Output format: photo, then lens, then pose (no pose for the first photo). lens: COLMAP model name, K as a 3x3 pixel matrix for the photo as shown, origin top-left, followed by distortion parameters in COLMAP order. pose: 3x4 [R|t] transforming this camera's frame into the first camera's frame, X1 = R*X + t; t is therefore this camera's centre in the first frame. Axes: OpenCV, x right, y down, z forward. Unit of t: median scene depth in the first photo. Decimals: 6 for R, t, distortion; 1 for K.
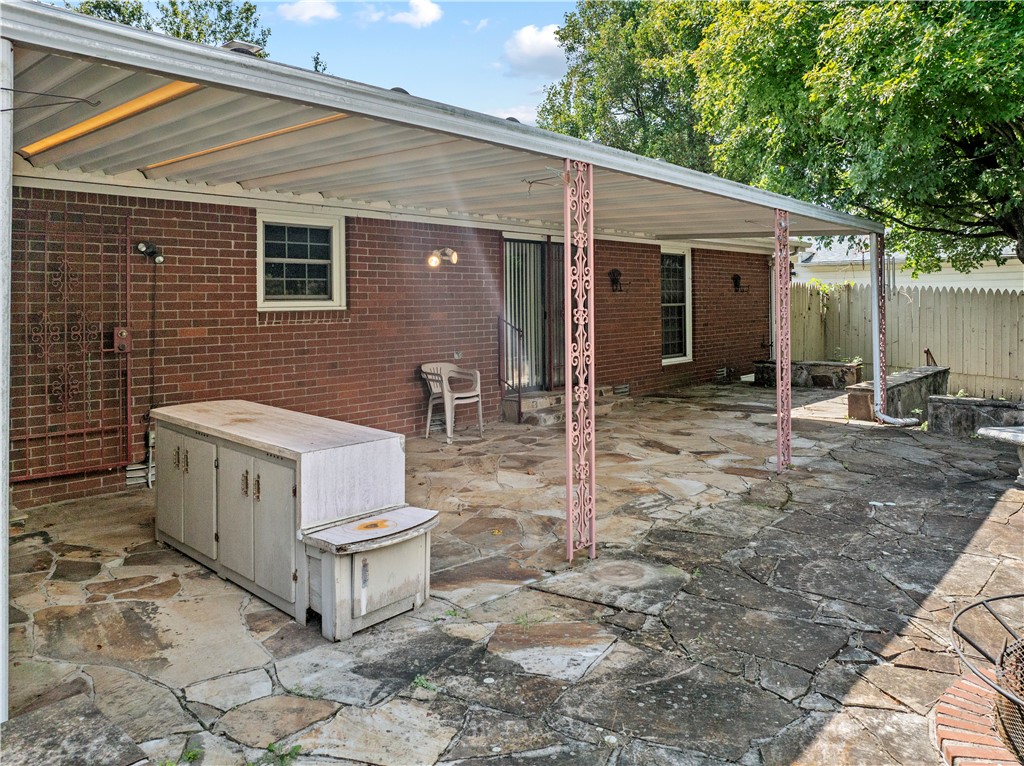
lens RADIAL K [[733.5, 0, 509.6], [0, 733.5, 334.8], [0, 0, 1]] dist [-0.033446, 0.000717]
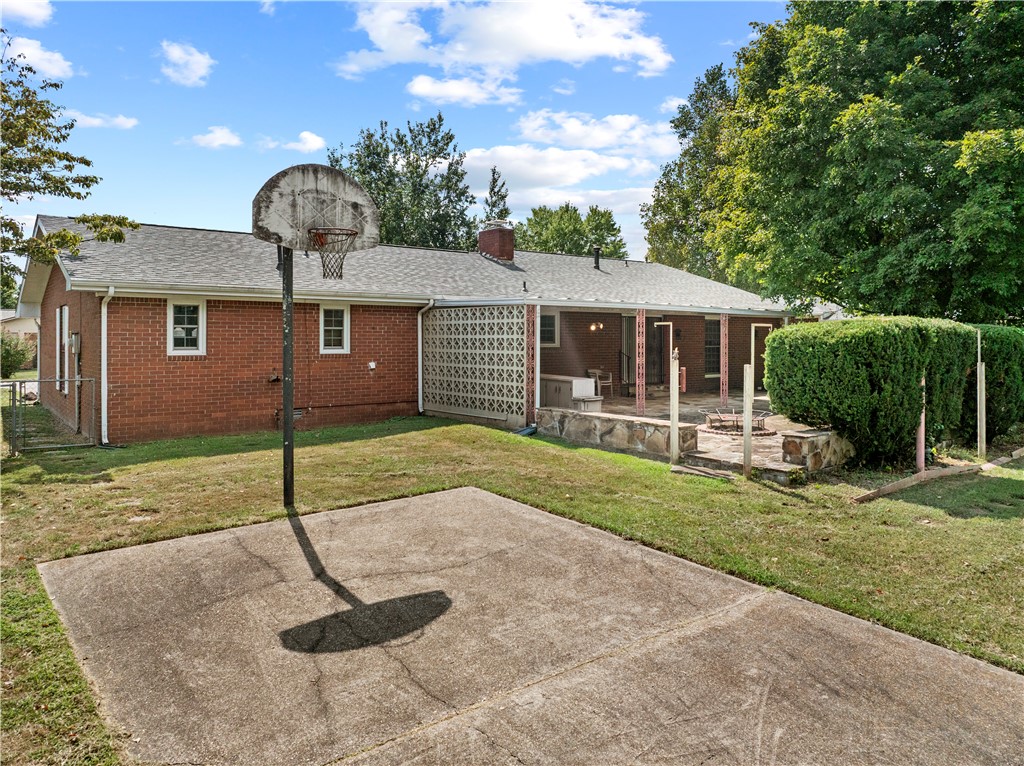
lens RADIAL K [[733.5, 0, 509.6], [0, 733.5, 334.8], [0, 0, 1]] dist [-0.033446, 0.000717]
pose [[0.985726, 0.011390, -0.167972, 0.032937], [-0.019696, 0.998660, -0.047864, 0.045175], [0.167202, 0.050489, 0.984629, -1.425846]]
